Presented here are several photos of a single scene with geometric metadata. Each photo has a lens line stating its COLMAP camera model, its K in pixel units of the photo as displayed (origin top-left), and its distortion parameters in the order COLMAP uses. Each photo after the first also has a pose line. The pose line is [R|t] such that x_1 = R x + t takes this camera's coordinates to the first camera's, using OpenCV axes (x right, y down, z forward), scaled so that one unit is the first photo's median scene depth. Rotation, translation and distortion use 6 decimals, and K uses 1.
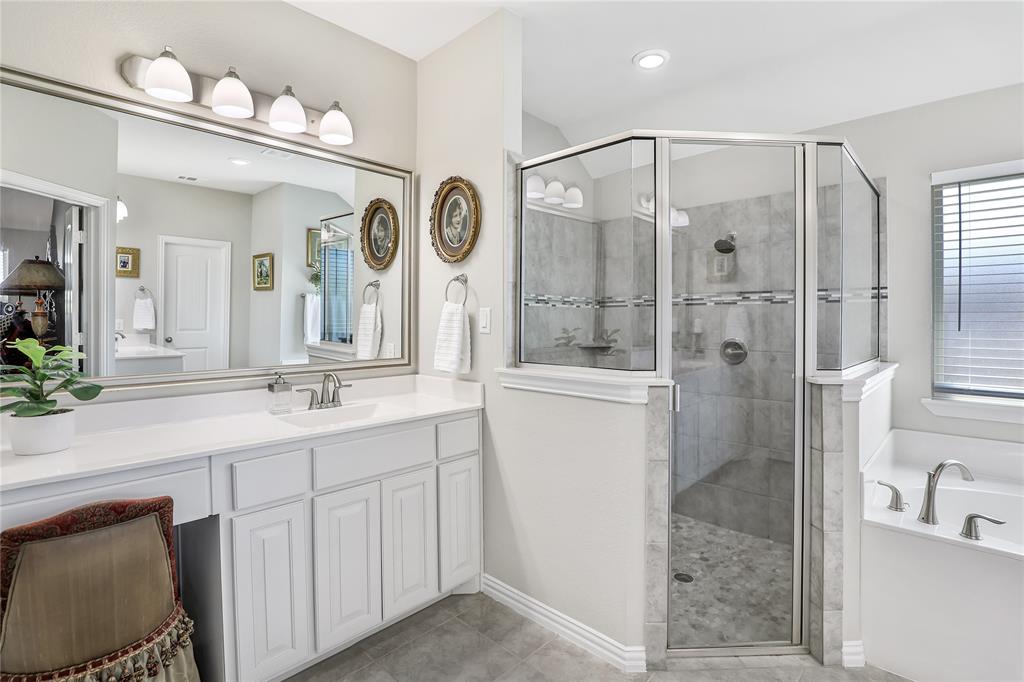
lens RADIAL K [[493.9, 0, 503.3], [0, 493.9, 321.1], [0, 0, 1]] dist [-0.016063, 0.000852]
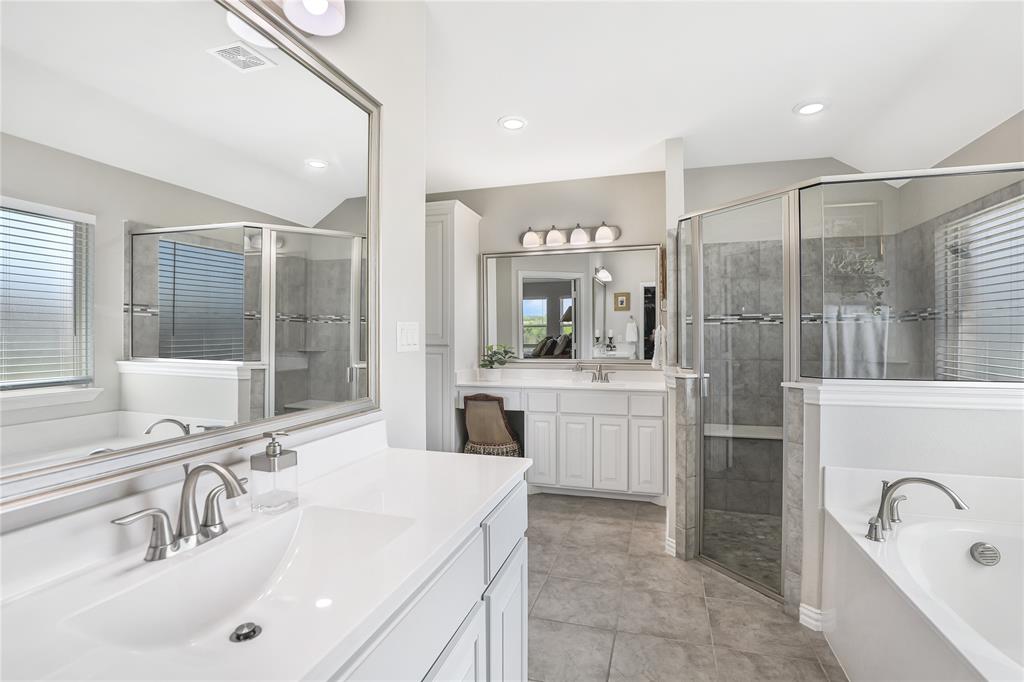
lens RADIAL K [[493.9, 0, 518.9], [0, 493.9, 337.6], [0, 0, 1]] dist [-0.016063, 0.000852]
pose [[0.448774, 0.000391, -0.893645, 1.109373], [0.000755, 0.999999, 0.000816, 0.001129], [0.893645, -0.001041, 0.448774, -0.128670]]
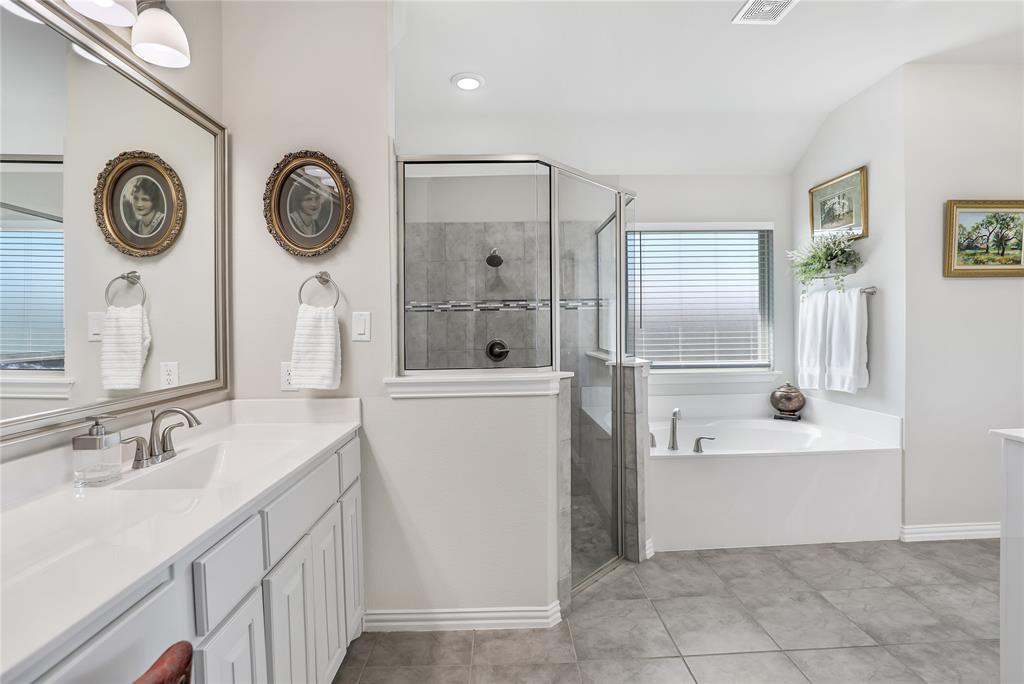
lens RADIAL K [[493.9, 0, 506.4], [0, 493.9, 339.3], [0, 0, 1]] dist [-0.016063, 0.000852]
pose [[0.707249, -0.033805, 0.706156, -0.451486], [0.019344, 0.999407, 0.028469, 0.002029], [-0.706700, -0.006475, 0.707484, 0.188999]]
